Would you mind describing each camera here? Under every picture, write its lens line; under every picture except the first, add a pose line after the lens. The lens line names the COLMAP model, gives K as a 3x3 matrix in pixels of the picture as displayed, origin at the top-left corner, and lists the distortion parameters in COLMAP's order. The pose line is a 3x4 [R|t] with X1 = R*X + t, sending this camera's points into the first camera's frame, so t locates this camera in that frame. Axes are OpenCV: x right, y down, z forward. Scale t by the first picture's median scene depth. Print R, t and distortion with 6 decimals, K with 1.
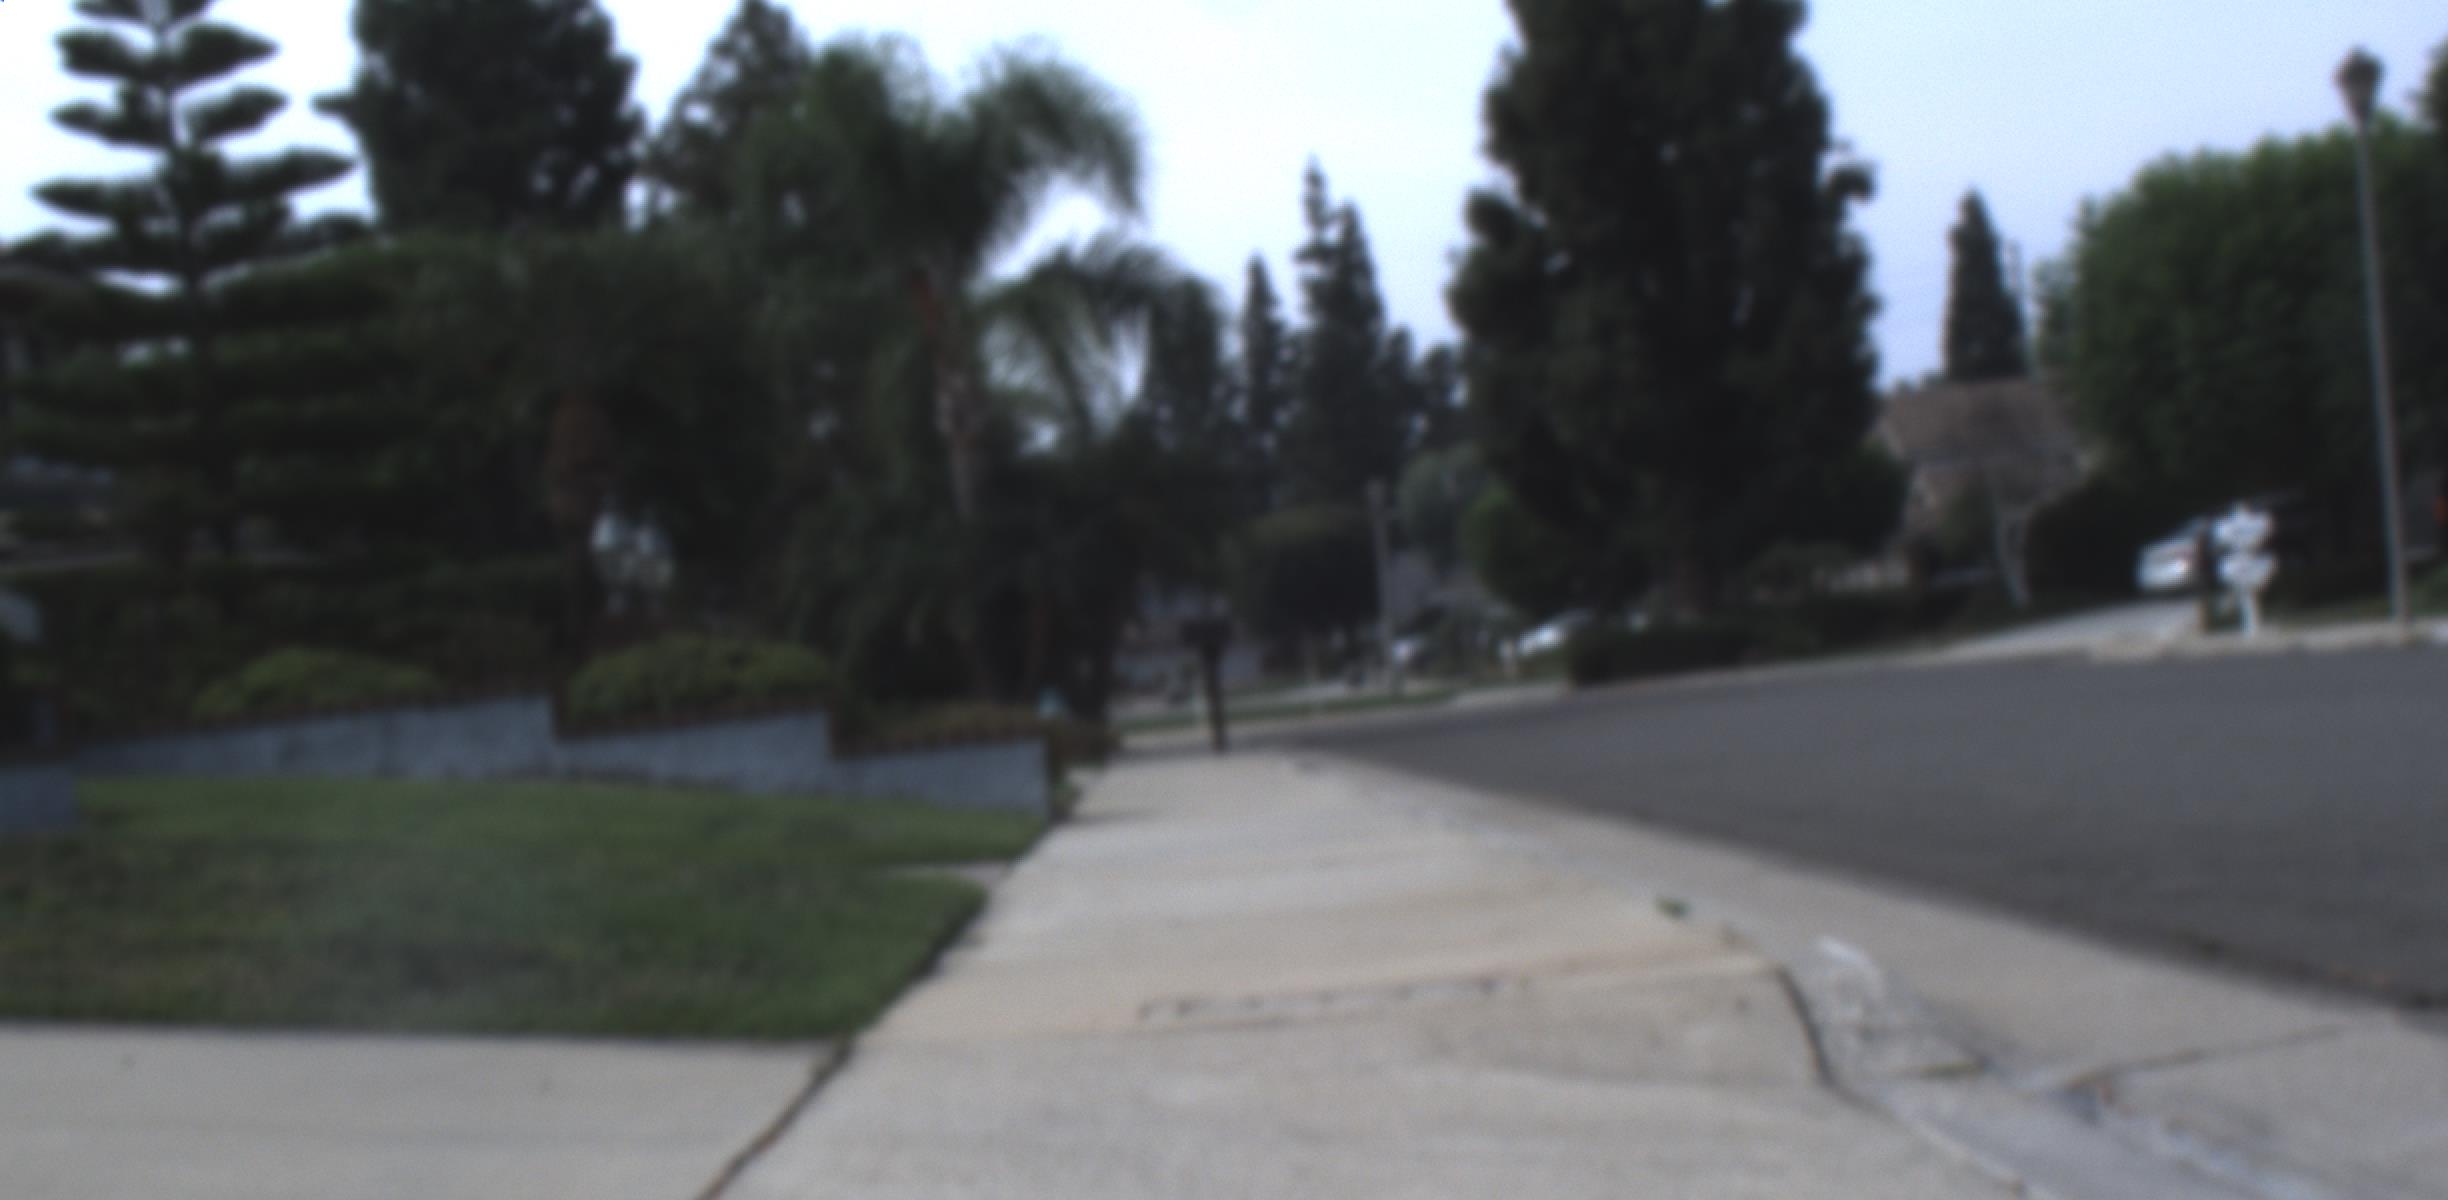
lens RADIAL K [[5596.9, 0, 1321.9], [0, 5596.9, 648.7], [0, 0, 1]] dist [0.036464, 0.000000]
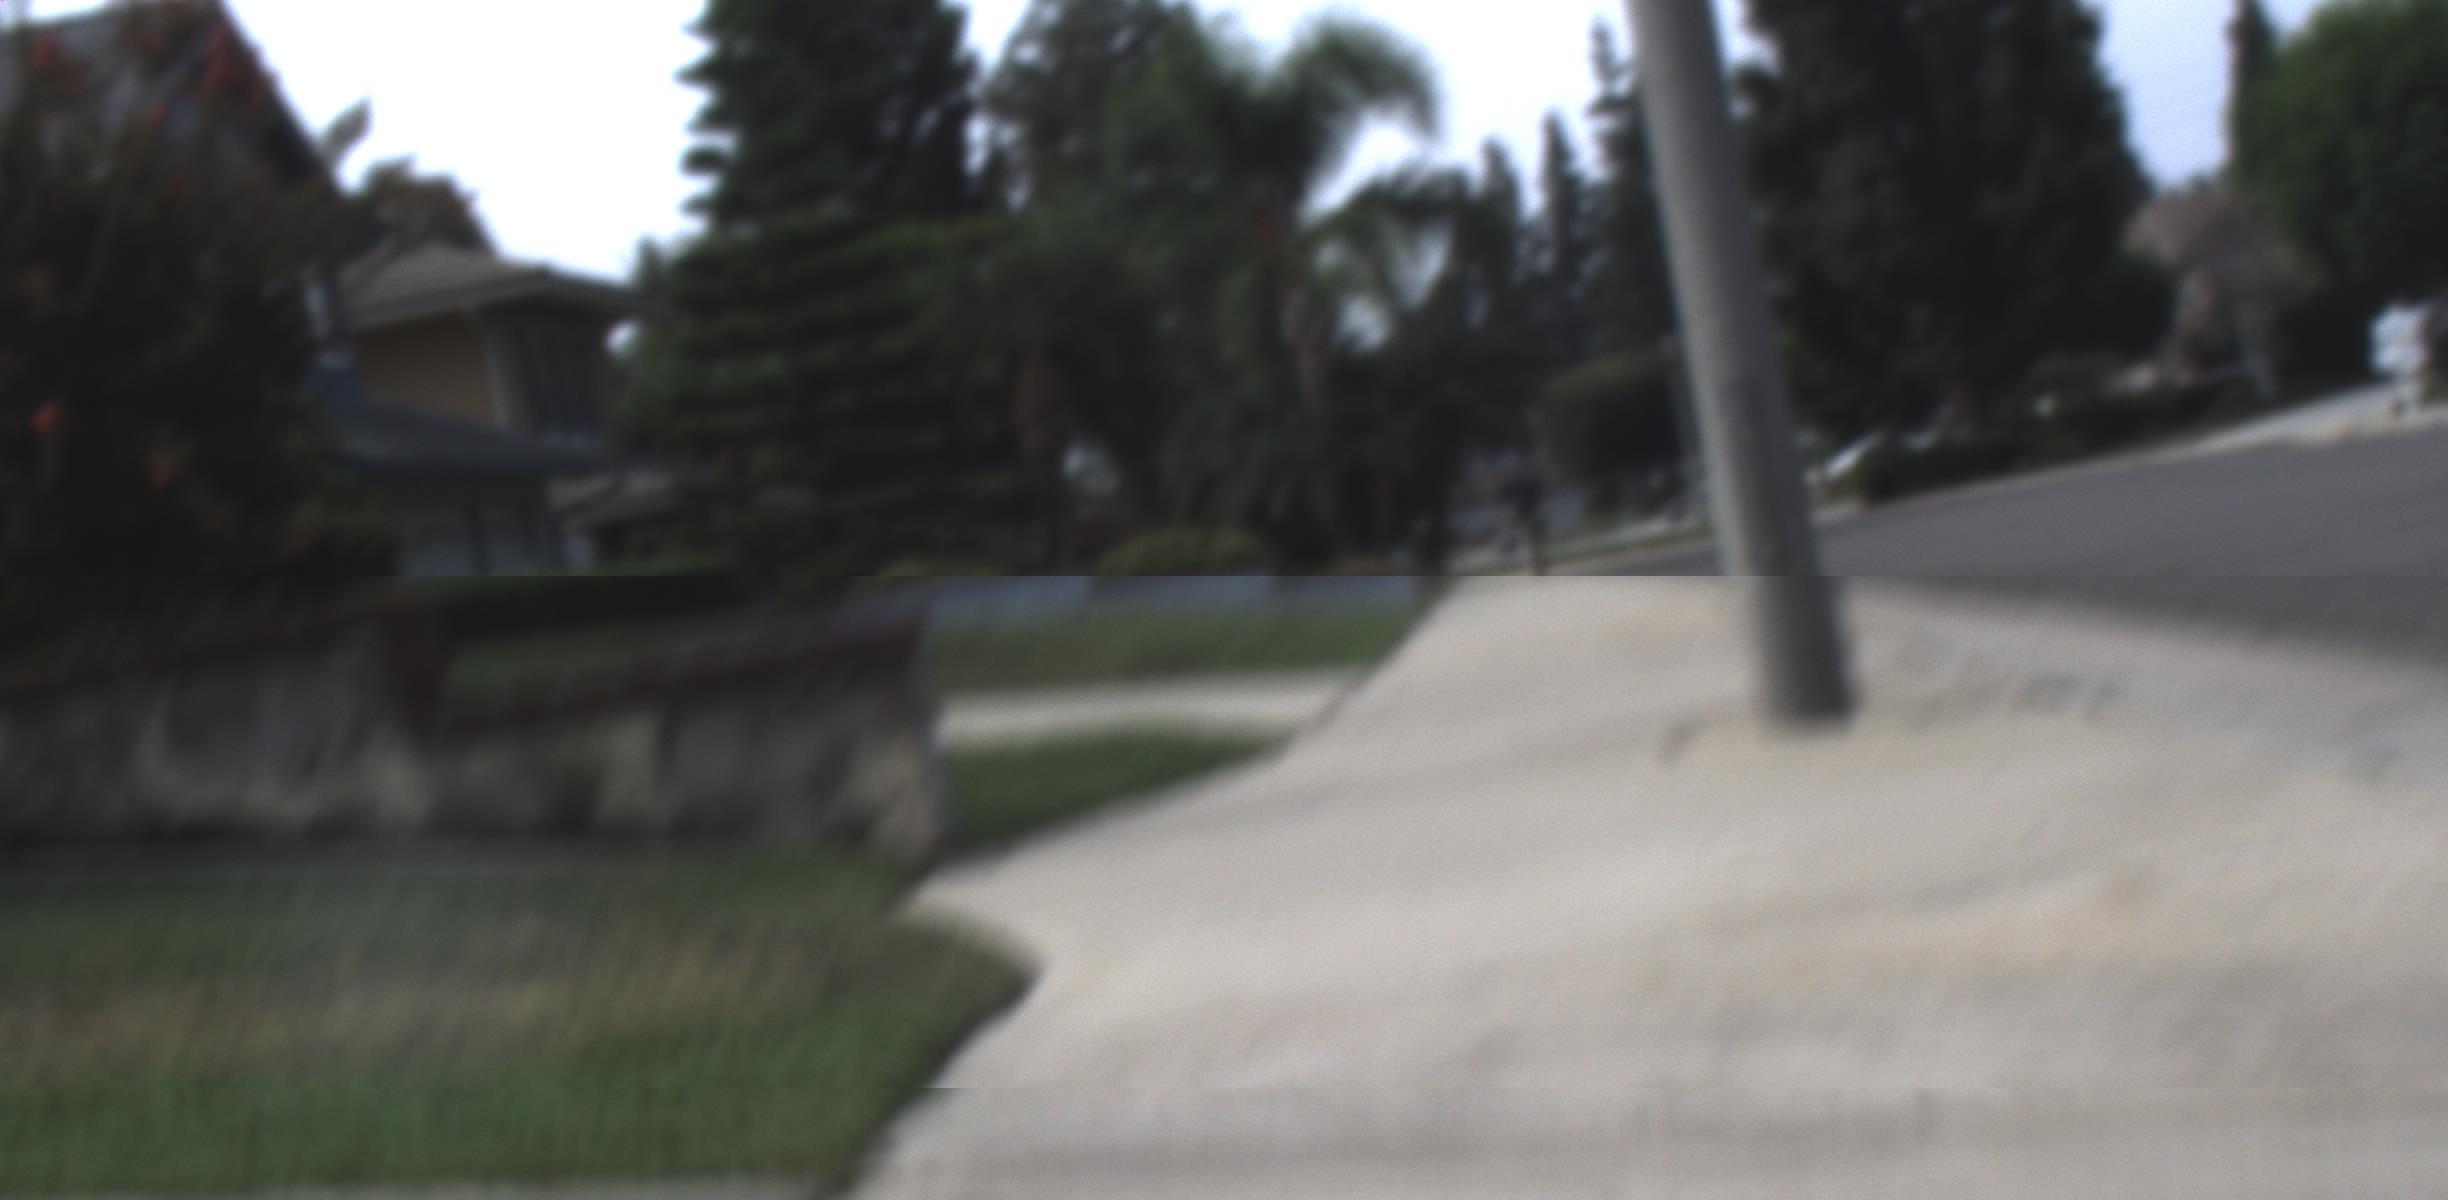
lens RADIAL K [[5596.9, 0, 1254.5], [0, 5596.9, 702.7], [0, 0, 1]] dist [0.036464, 0.000000]
pose [[0.993764, -0.083500, -0.073900, 0.003821], [0.086063, 0.995769, 0.032200, -0.000367], [0.070899, -0.038359, 0.996746, -0.110556]]
